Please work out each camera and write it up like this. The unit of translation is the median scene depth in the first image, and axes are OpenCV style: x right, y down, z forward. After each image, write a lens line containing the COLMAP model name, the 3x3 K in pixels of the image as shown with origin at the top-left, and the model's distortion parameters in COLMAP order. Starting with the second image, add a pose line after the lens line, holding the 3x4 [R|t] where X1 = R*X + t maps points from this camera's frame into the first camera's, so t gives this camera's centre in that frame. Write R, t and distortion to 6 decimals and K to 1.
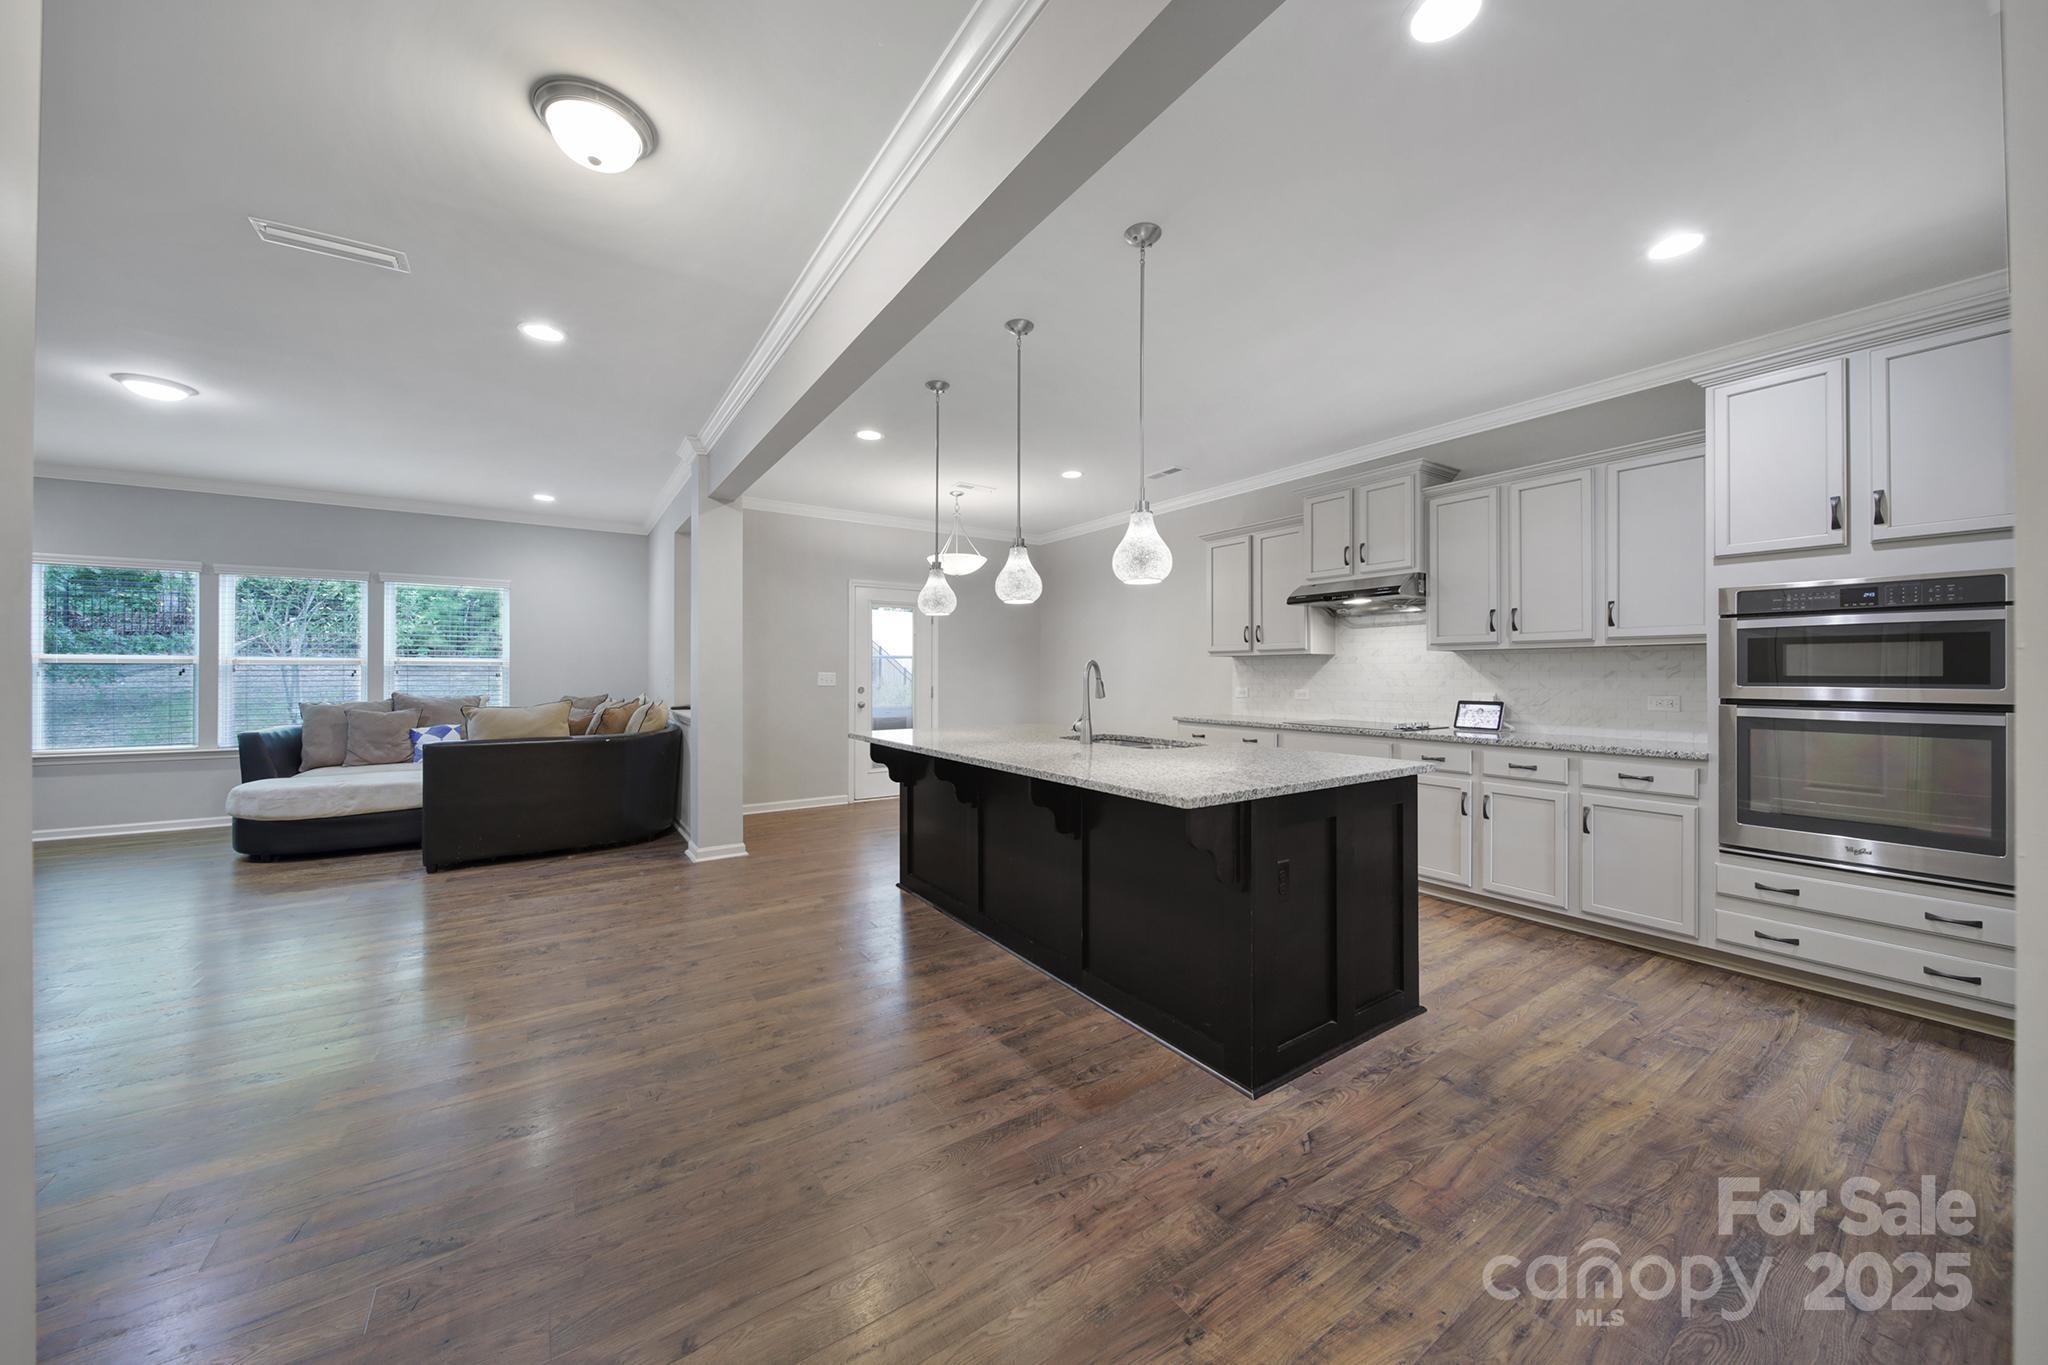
lens RADIAL K [[716.3, 0, 1030.3], [0, 716.3, 671.8], [0, 0, 1]] dist [-0.001697, -0.000460]
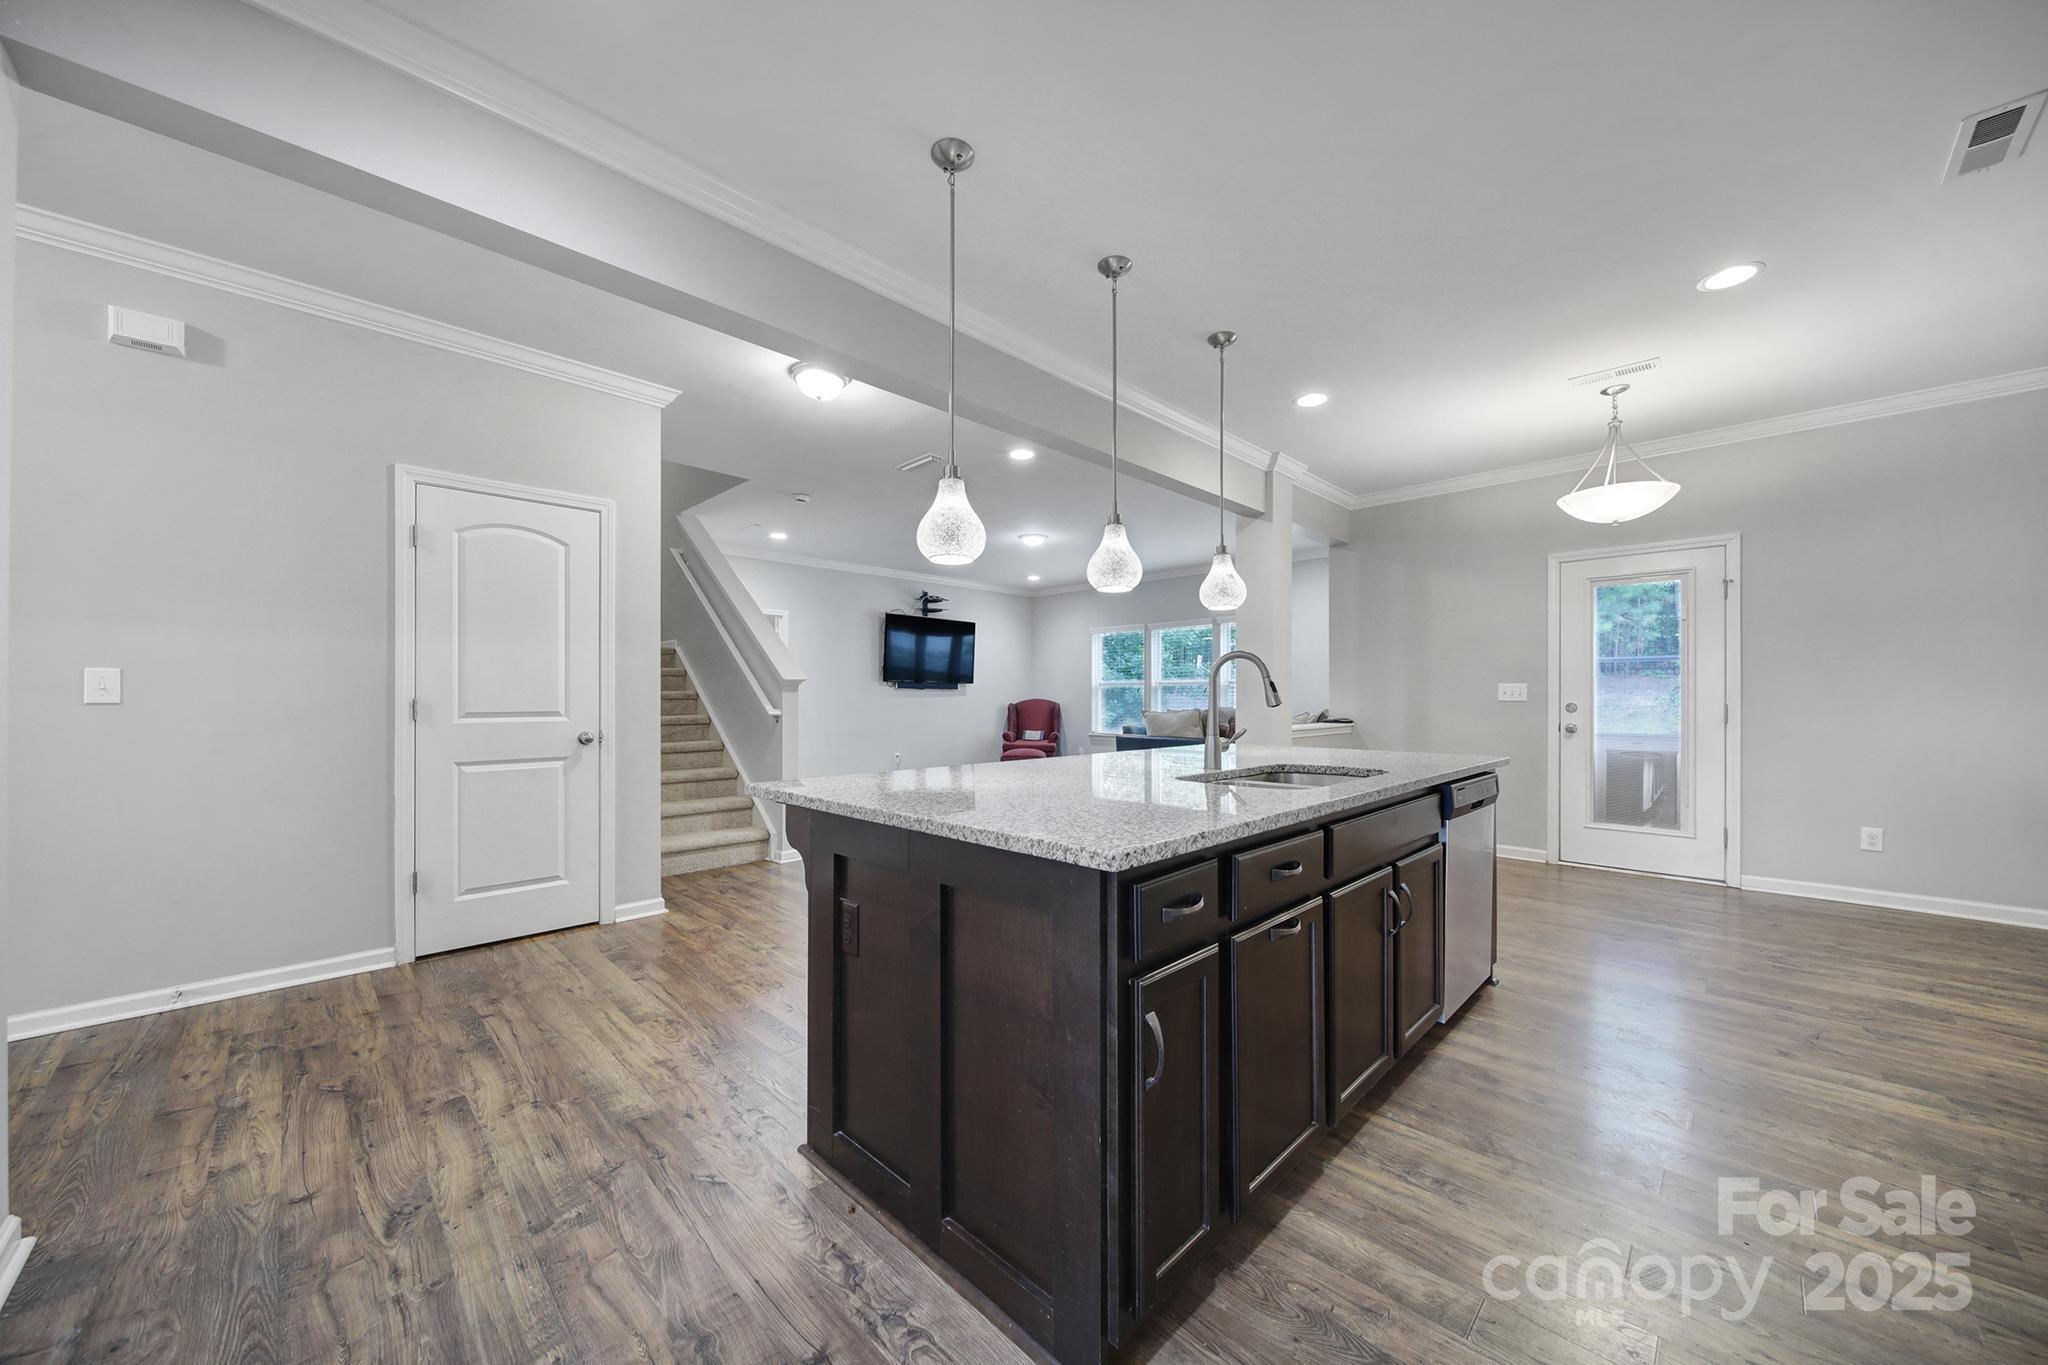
lens RADIAL K [[735.3, 0, 1022.2], [0, 735.3, 693.2], [0, 0, 1]] dist [-0.002379, -0.000156]
pose [[0.181836, -0.004877, -0.983317, 0.877654], [0.002045, 0.999987, -0.004582, 0.032599], [0.983327, -0.001178, 0.181843, 0.780572]]
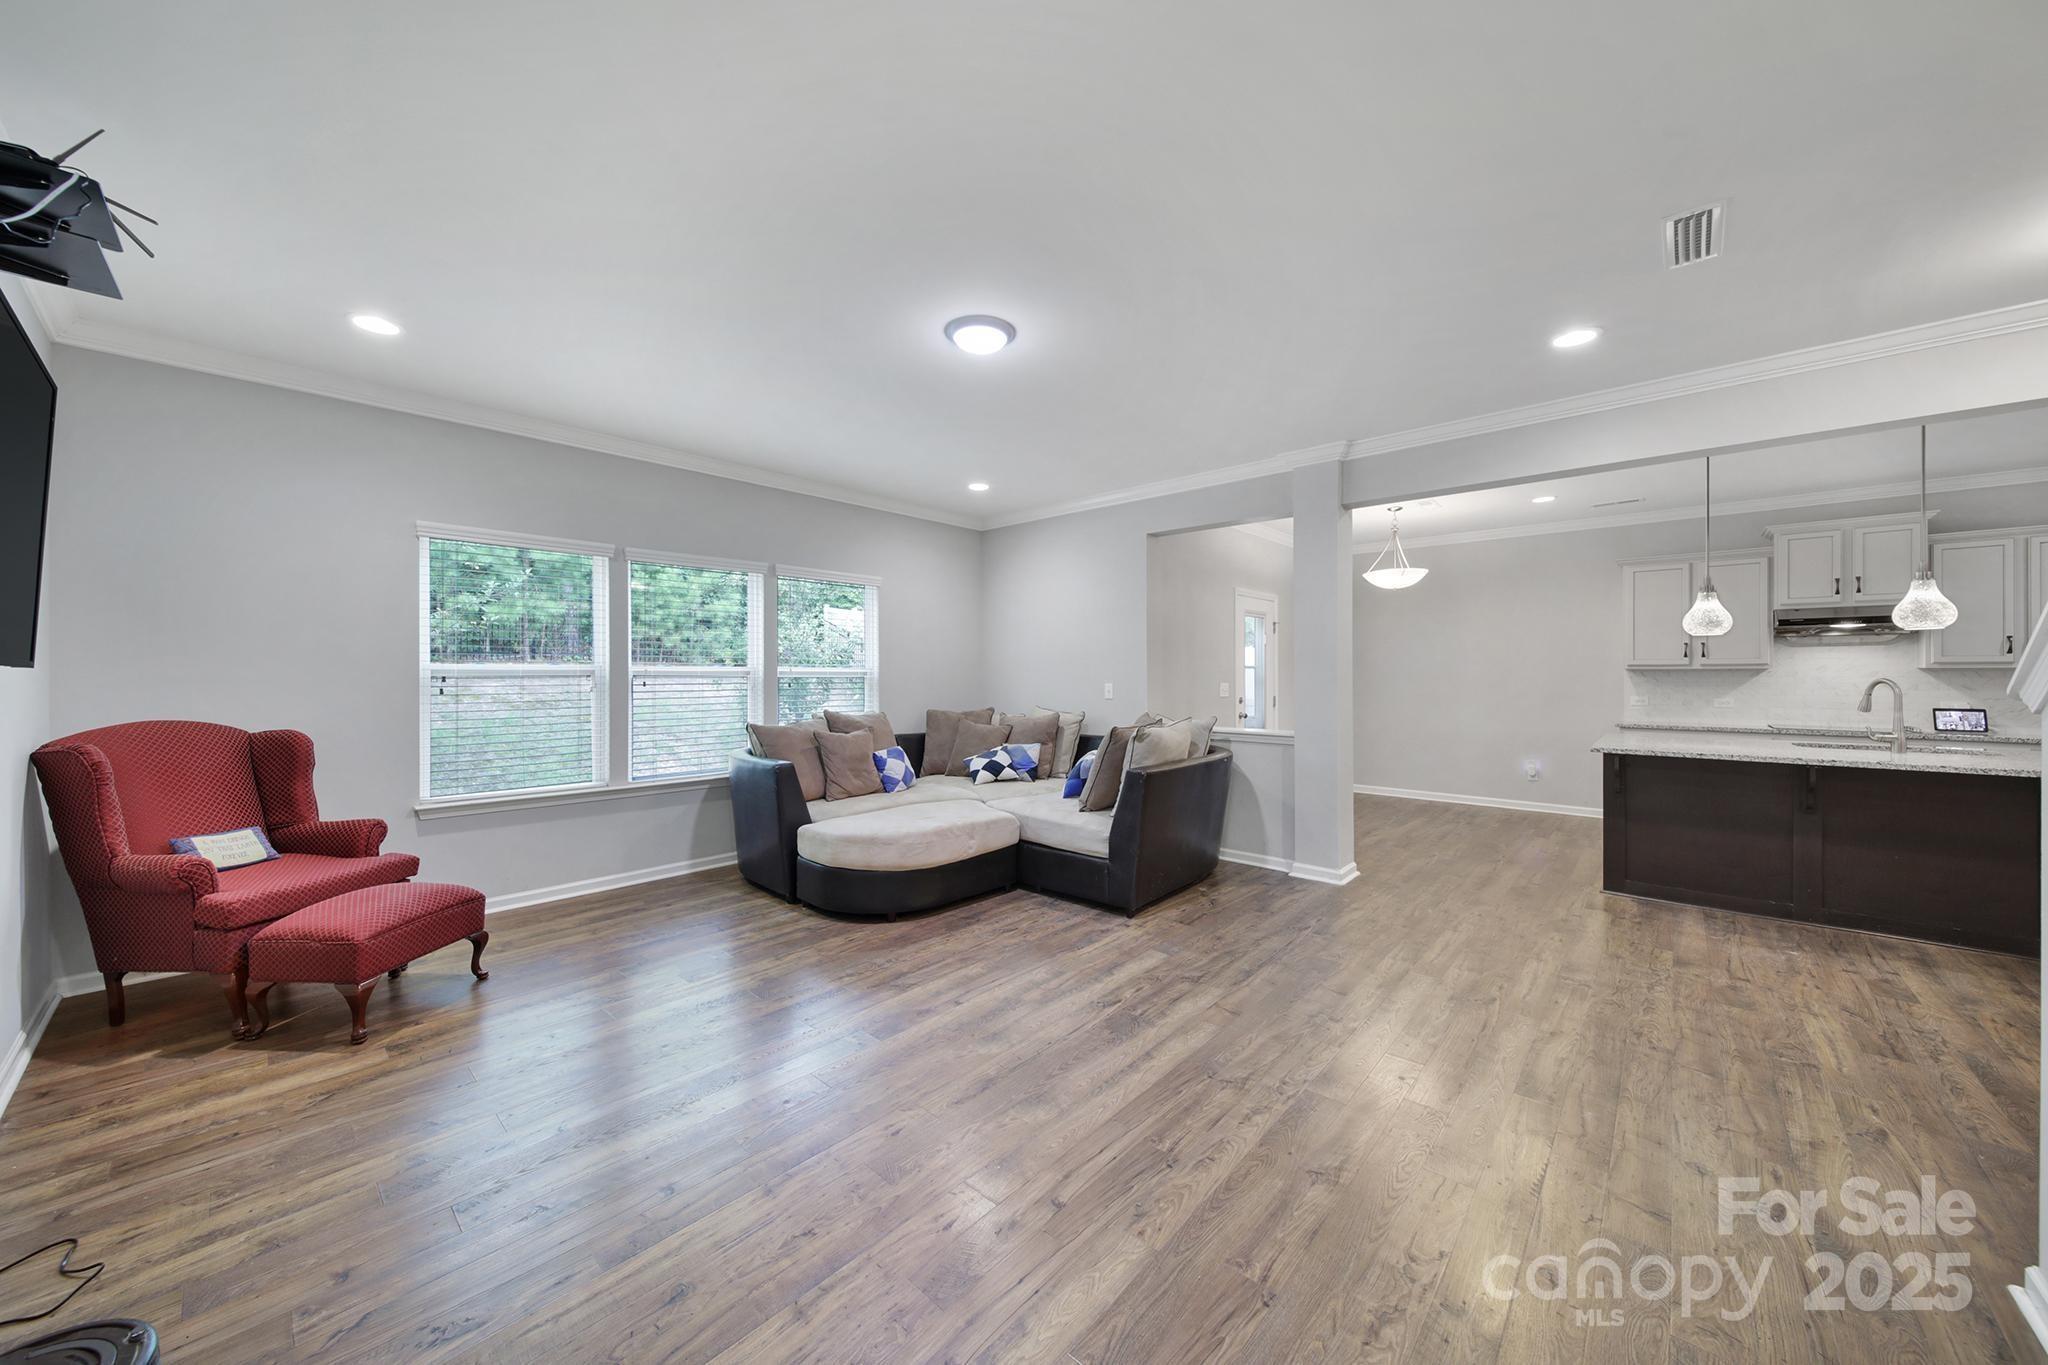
lens RADIAL K [[716.3, 0, 1034.7], [0, 716.3, 674.1], [0, 0, 1]] dist [-0.001697, -0.000460]
pose [[0.971422, -0.000087, 0.237359, -1.750838], [-0.000318, 0.999999, 0.001667, -0.029259], [-0.237358, -0.001695, 0.971421, 0.259486]]
